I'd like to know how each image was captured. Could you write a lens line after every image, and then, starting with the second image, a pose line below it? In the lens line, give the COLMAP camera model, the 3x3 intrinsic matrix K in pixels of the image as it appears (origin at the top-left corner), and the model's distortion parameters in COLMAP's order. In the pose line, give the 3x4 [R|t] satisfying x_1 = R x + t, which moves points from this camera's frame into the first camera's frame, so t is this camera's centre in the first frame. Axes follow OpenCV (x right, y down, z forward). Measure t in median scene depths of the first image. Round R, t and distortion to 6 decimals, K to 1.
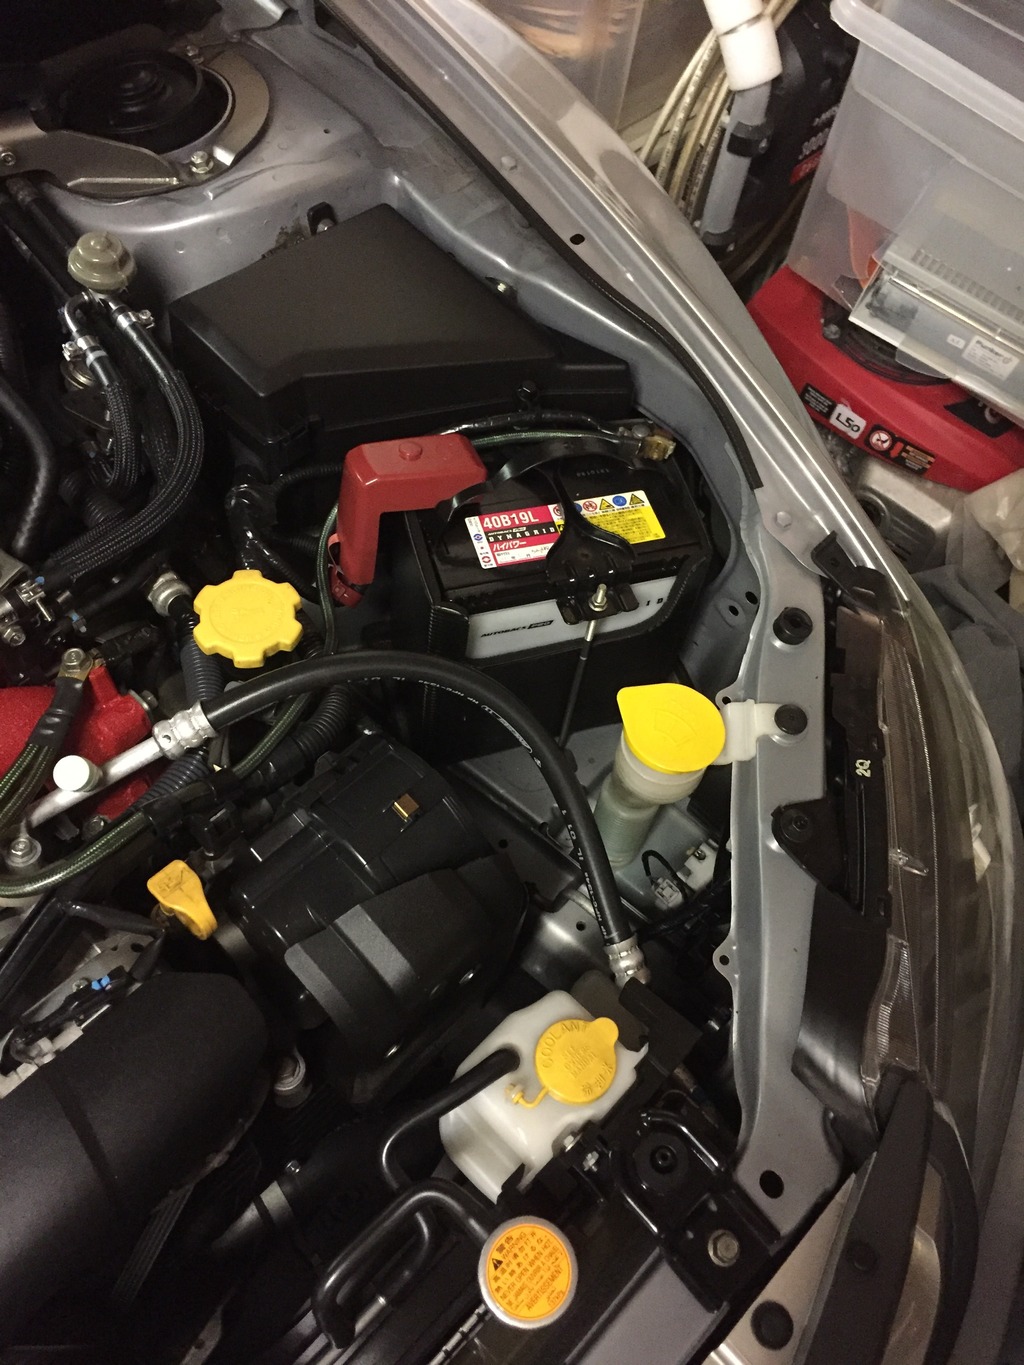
lens RADIAL K [[1164.1, 0, 514.0], [0, 1164.1, 682.7], [0, 0, 1]] dist [0.075757, -0.108882]
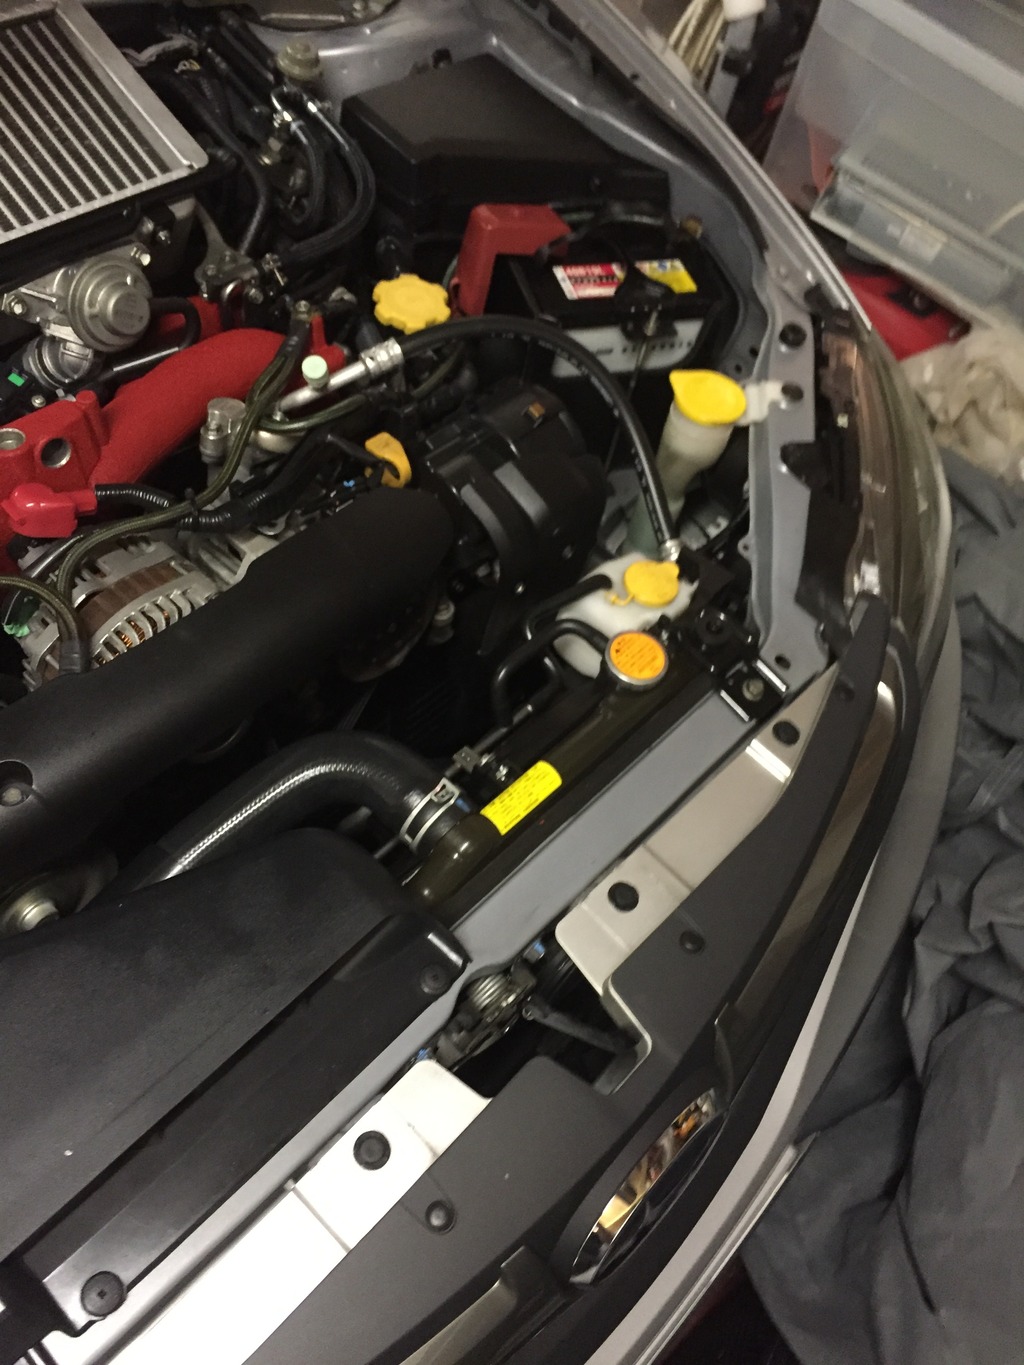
lens RADIAL K [[1164.1, 0, 511.0], [0, 1164.1, 677.8], [0, 0, 1]] dist [0.075757, -0.108882]
pose [[0.997623, 0.023747, 0.064685, -0.172039], [-0.020659, 0.998634, -0.047998, 0.414204], [-0.065736, 0.046547, 0.996751, -0.349904]]
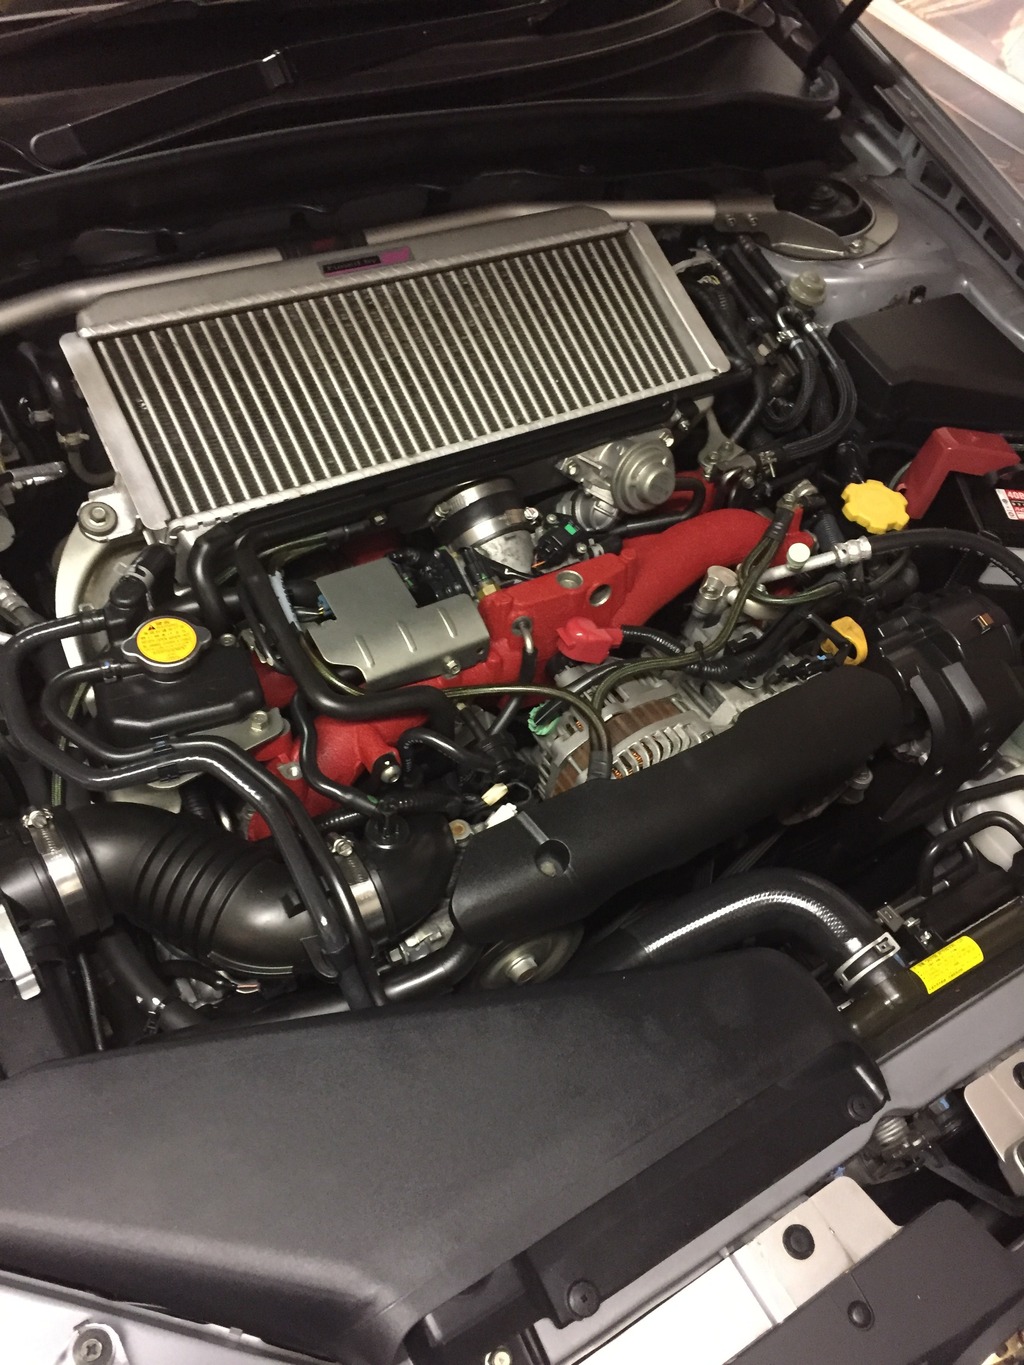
lens RADIAL K [[1164.1, 0, 519.4], [0, 1164.1, 680.2], [0, 0, 1]] dist [0.075757, -0.108882]
pose [[0.968999, 0.218320, -0.115662, -0.419793], [-0.231823, 0.965318, -0.120078, 0.435694], [0.085435, 0.143169, 0.986004, -0.535530]]
